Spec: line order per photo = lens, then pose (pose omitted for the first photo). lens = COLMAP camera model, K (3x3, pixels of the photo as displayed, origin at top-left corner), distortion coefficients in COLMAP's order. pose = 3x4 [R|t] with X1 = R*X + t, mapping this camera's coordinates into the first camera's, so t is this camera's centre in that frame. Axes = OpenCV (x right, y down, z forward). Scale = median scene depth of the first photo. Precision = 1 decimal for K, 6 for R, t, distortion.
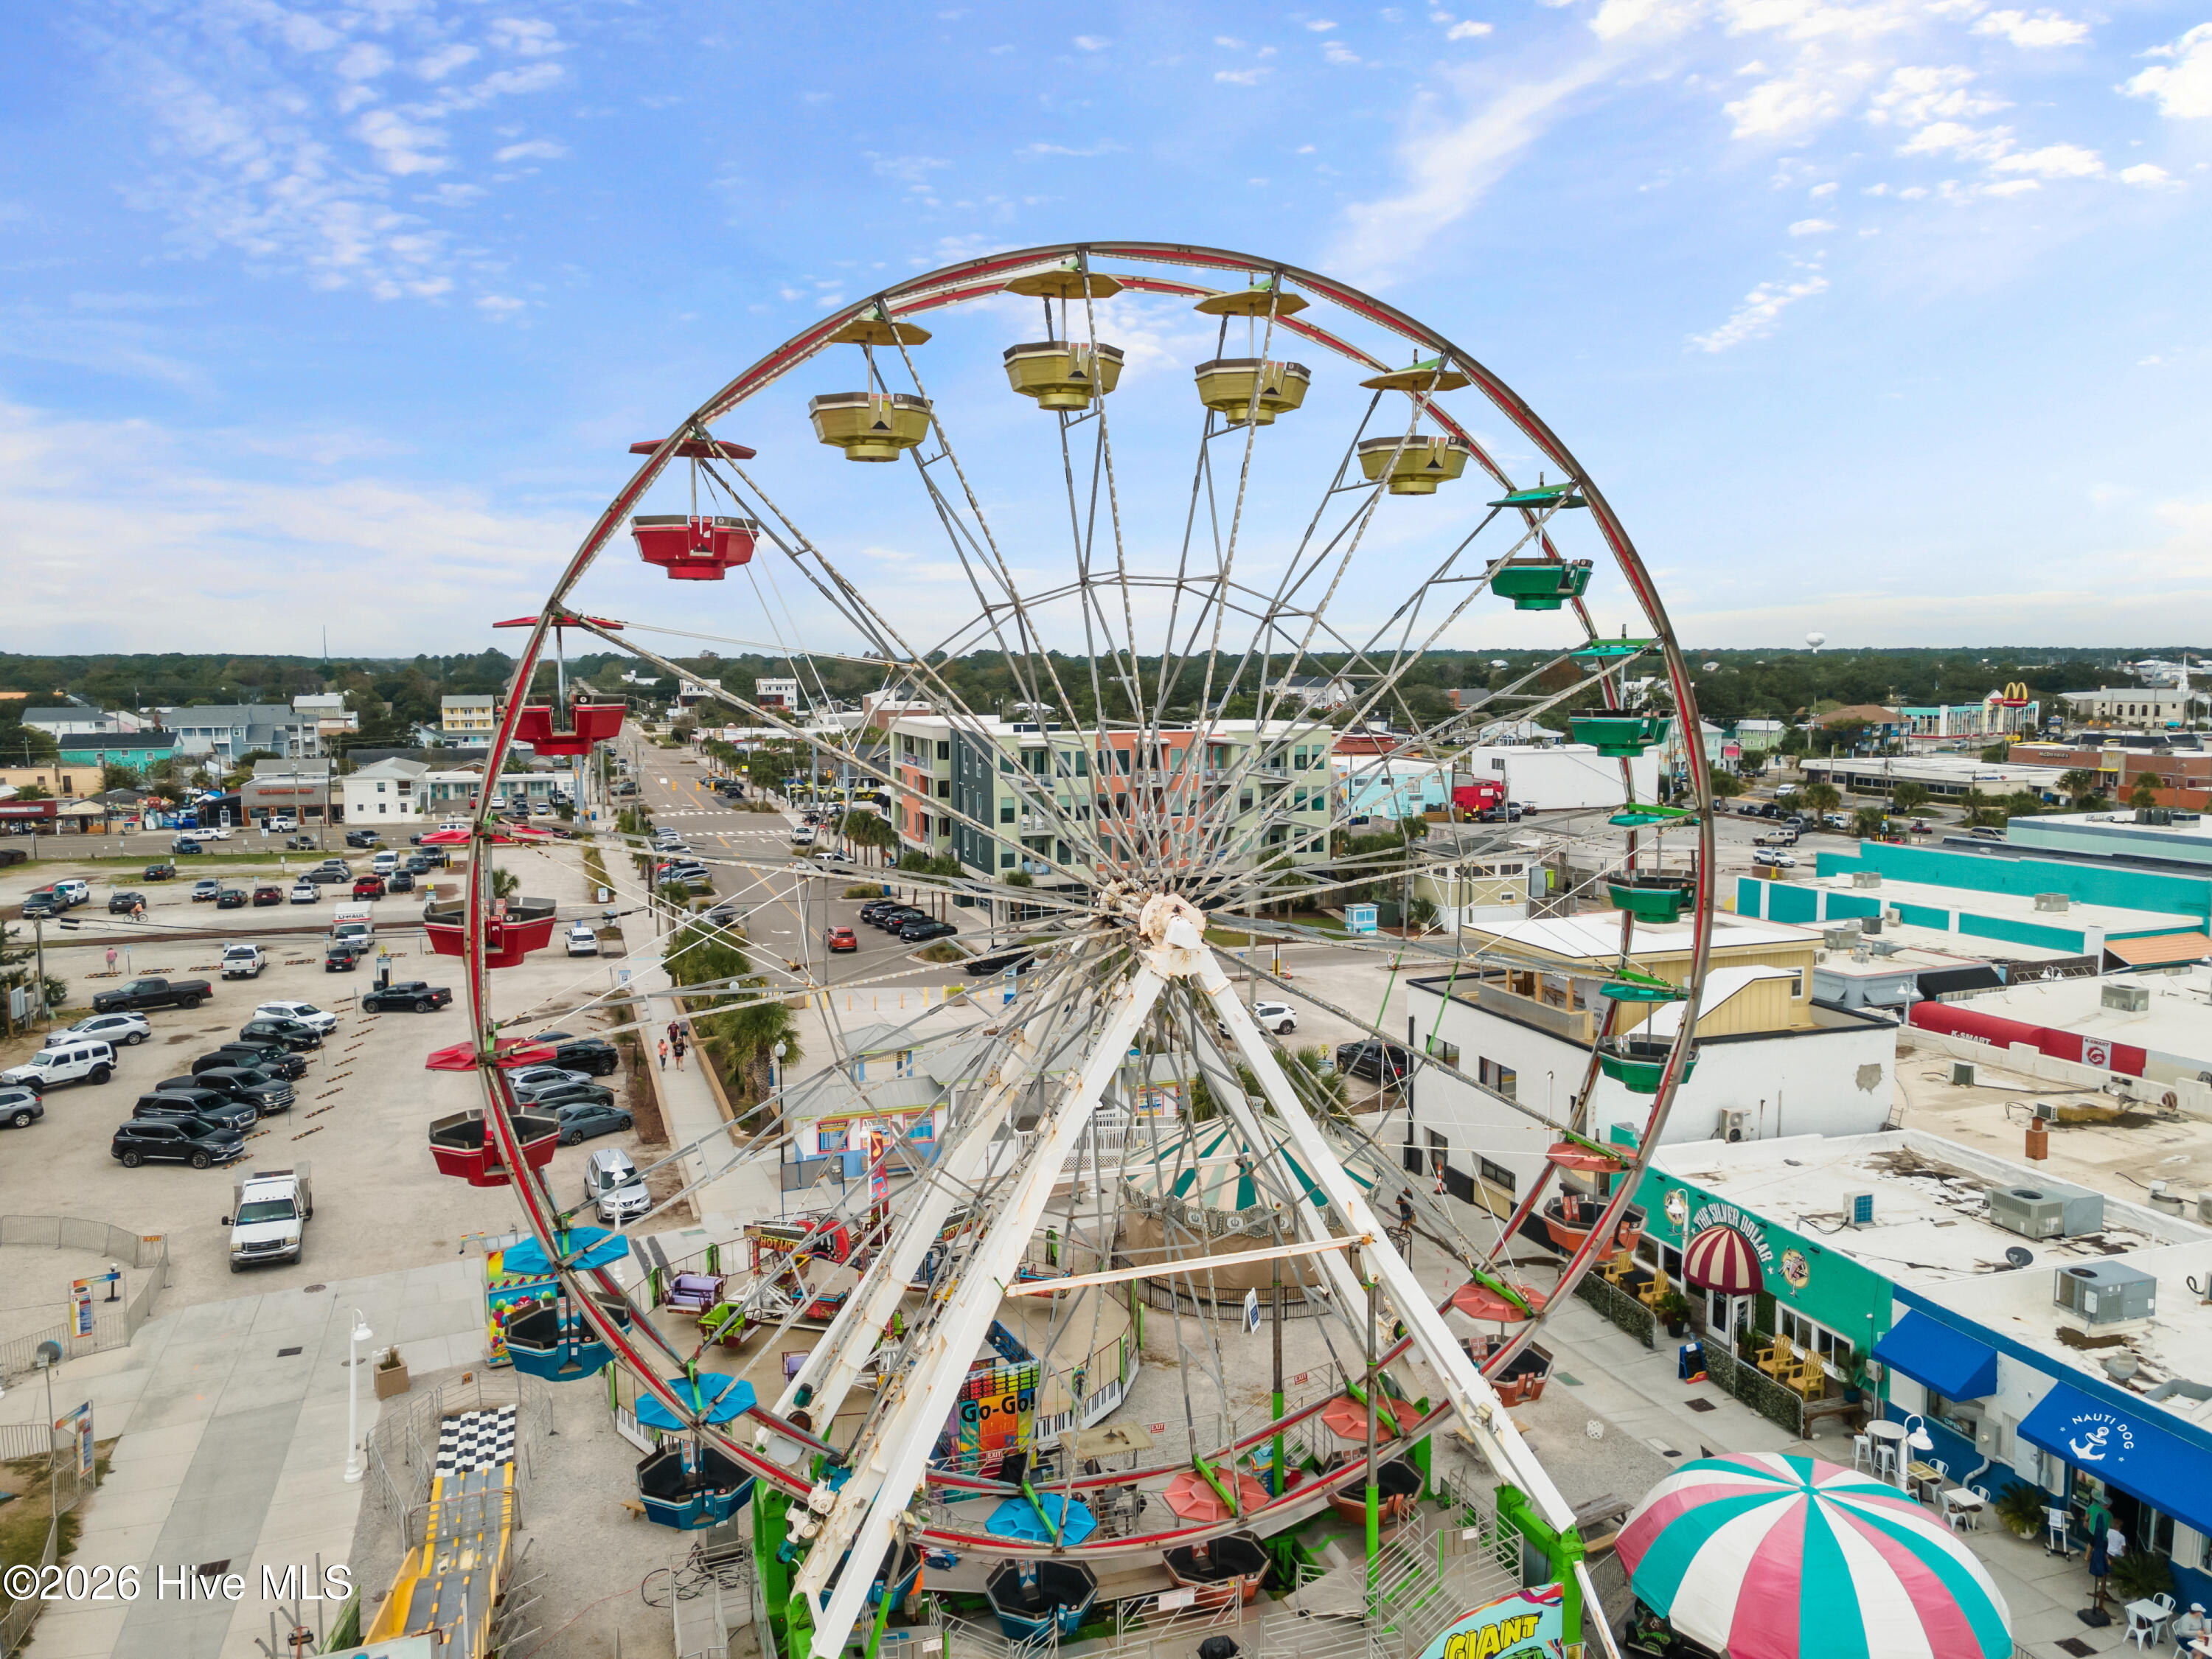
lens RADIAL K [[1593.0, 0, 1092.6], [0, 1593.0, 826.0], [0, 0, 1]] dist [0.039656, 0.002735]
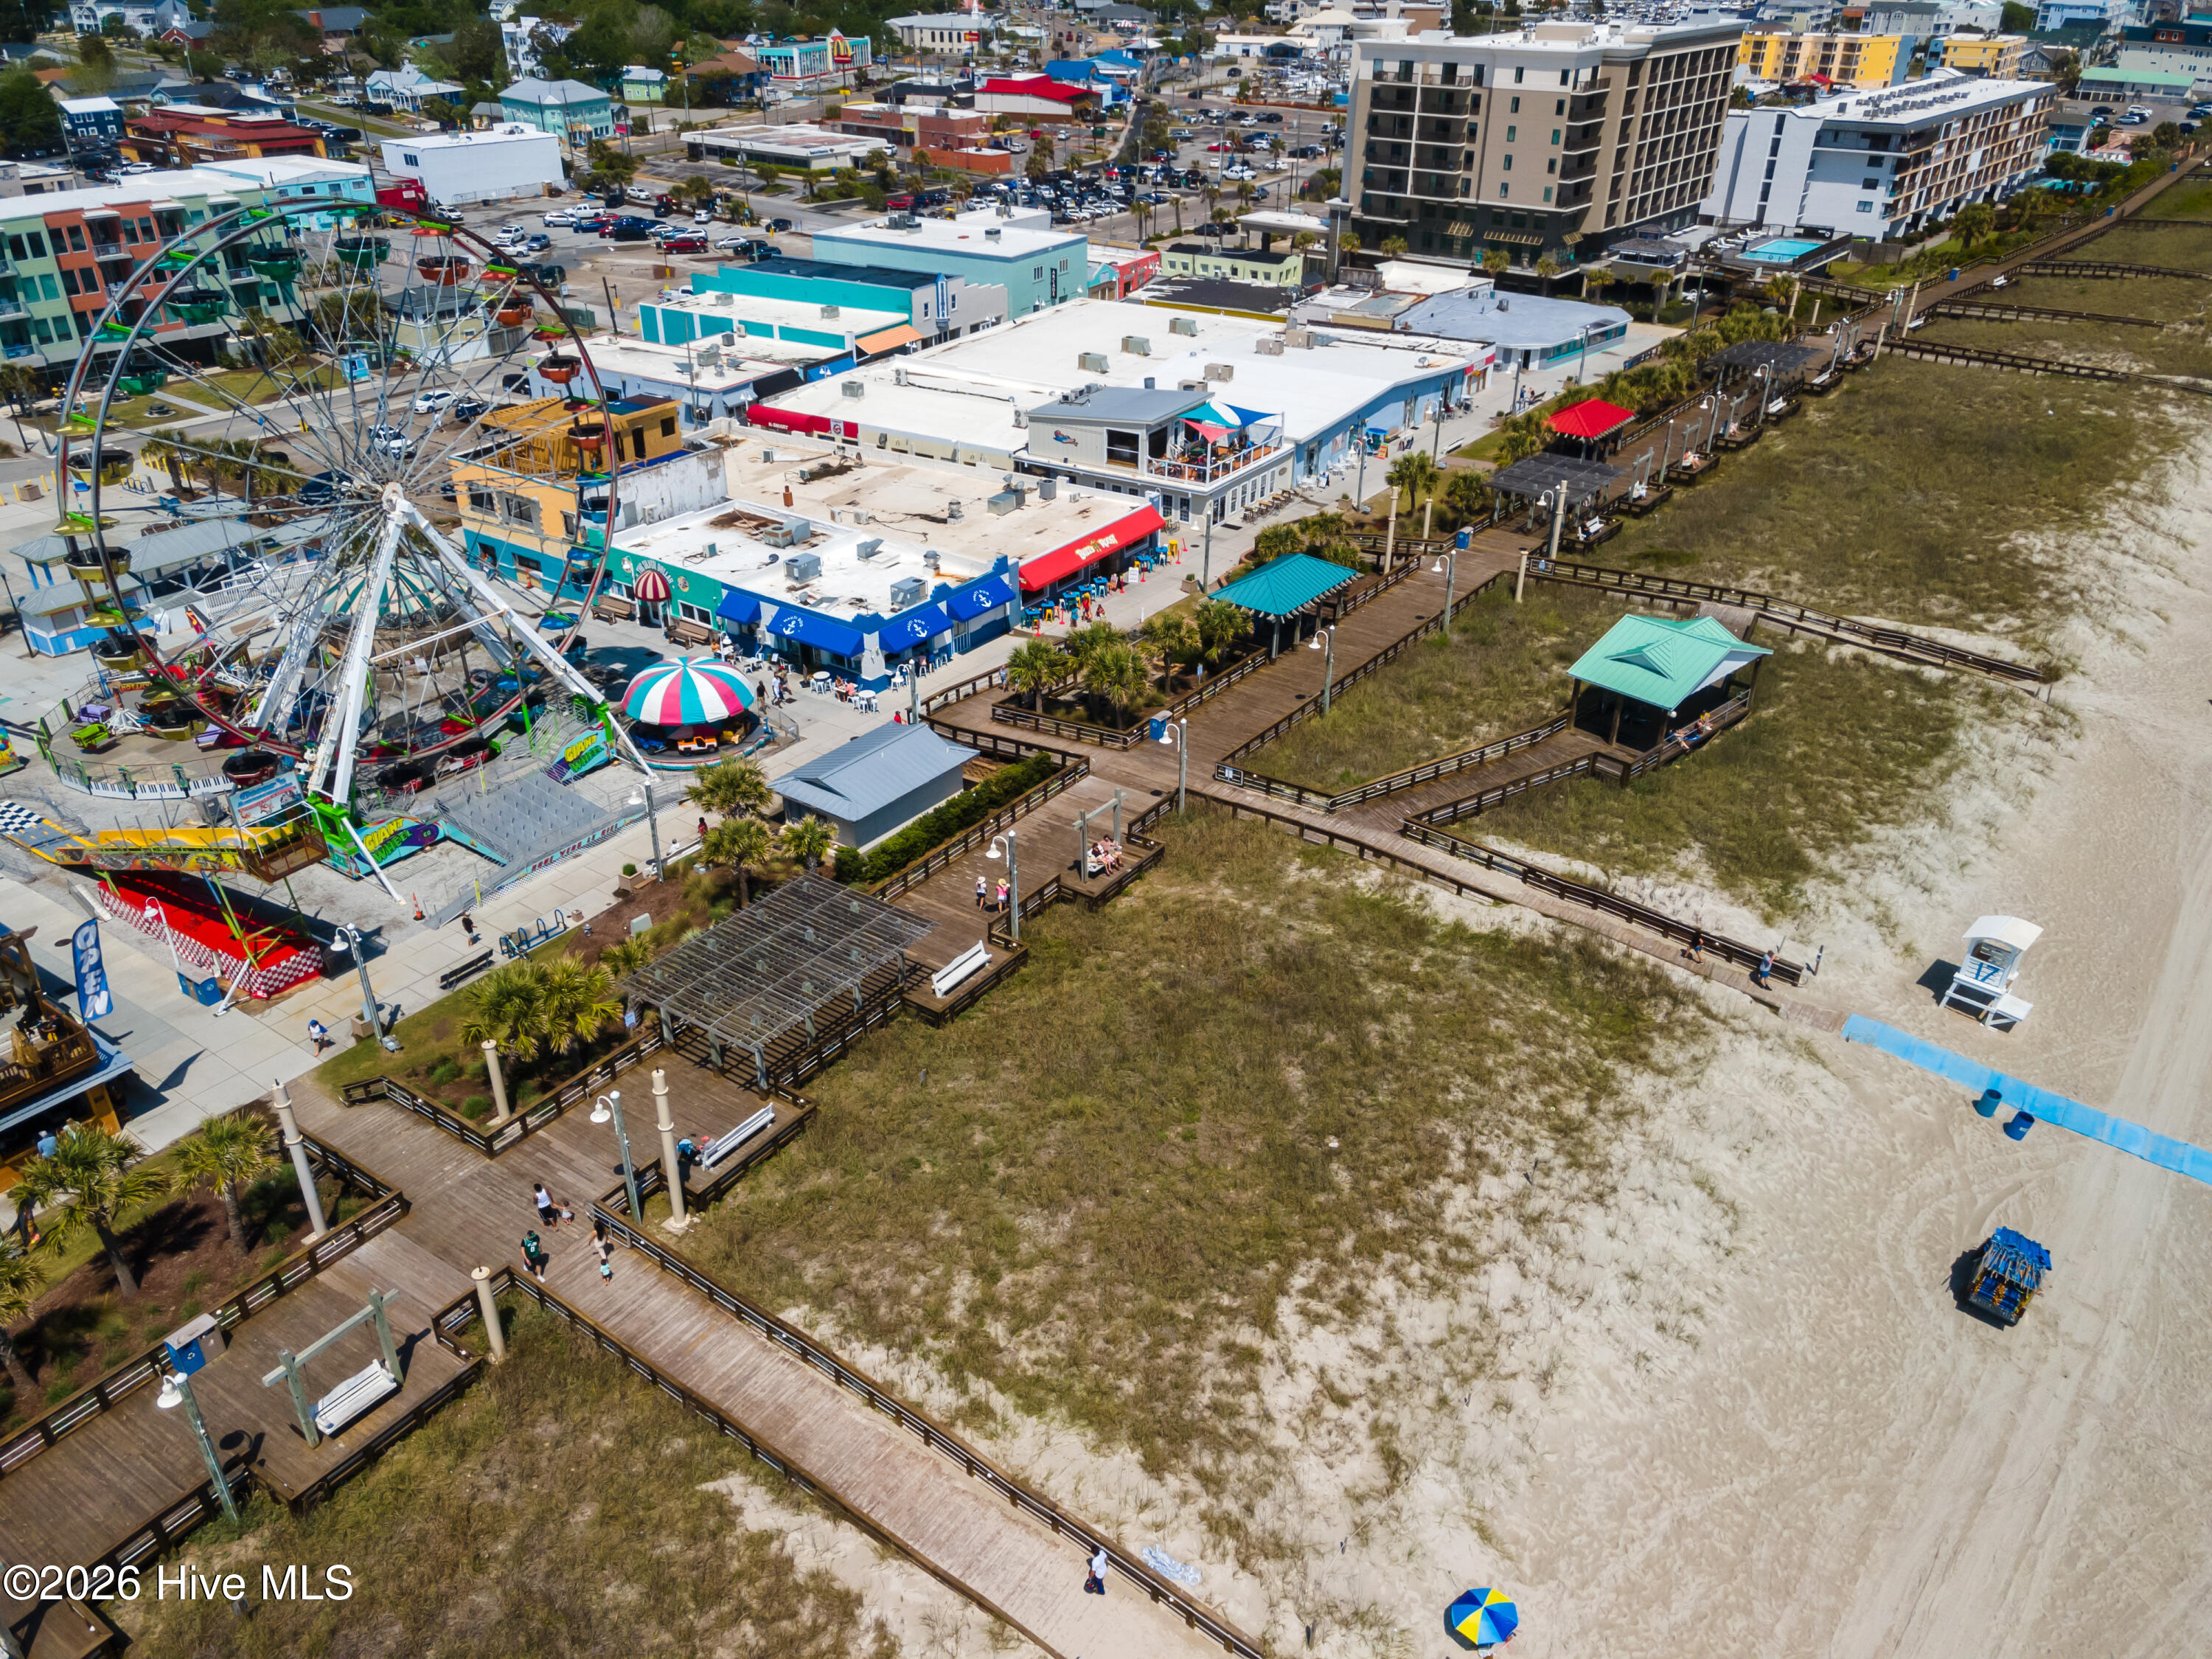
lens RADIAL K [[1593.0, 0, 1087.5], [0, 1593.0, 819.7], [0, 0, 1]] dist [0.039656, 0.002735]
pose [[0.806645, -0.279811, 0.520604, -0.235366], [0.052076, 0.911056, 0.408979, -0.203583], [-0.588737, -0.302790, 0.749471, -0.728656]]
